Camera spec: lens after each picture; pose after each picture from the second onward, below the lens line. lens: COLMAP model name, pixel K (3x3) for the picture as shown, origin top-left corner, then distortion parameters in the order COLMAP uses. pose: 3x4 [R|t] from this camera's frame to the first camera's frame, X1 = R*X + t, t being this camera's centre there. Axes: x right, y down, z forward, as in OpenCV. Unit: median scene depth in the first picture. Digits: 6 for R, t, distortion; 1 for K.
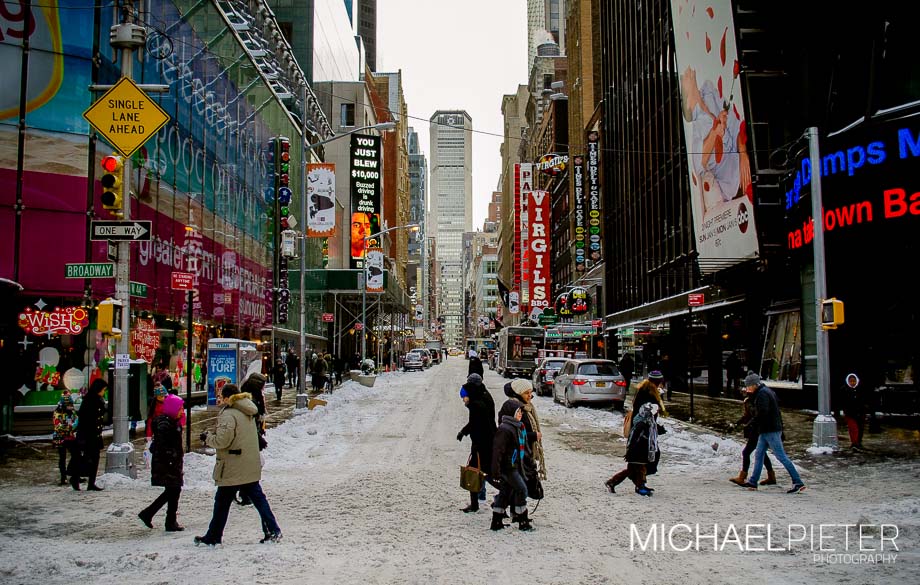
lens RADIAL K [[907.8, 0, 461.2], [0, 907.8, 292.4], [0, 0, 1]] dist [-0.066256, 0.000000]
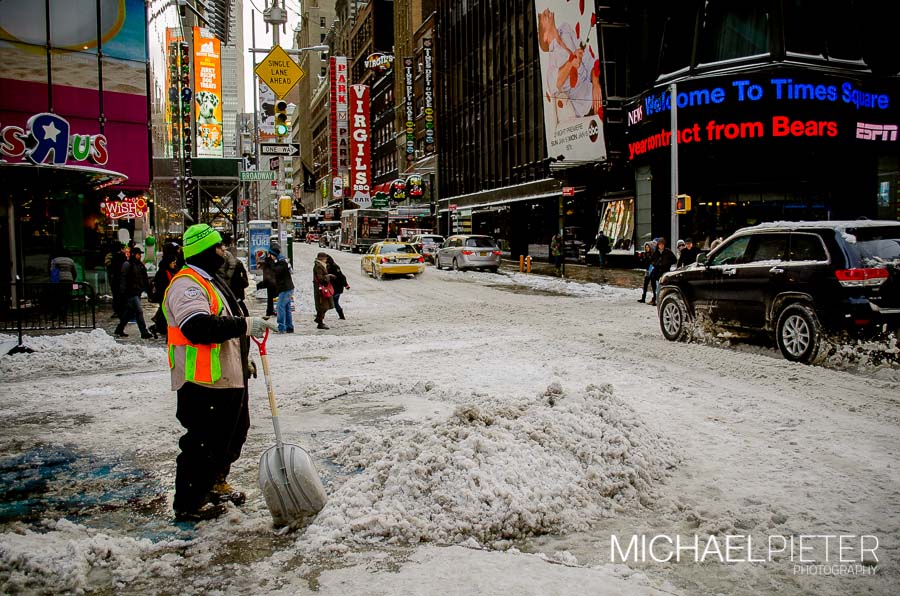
lens RADIAL K [[911.8, 0, 448.9], [0, 911.8, 298.6], [0, 0, 1]] dist [-0.069242, 0.000000]
pose [[0.965523, -0.026138, 0.259001, -0.158346], [-0.009706, 0.990640, 0.136156, -0.009707], [-0.260136, -0.133976, 0.956232, -0.177696]]
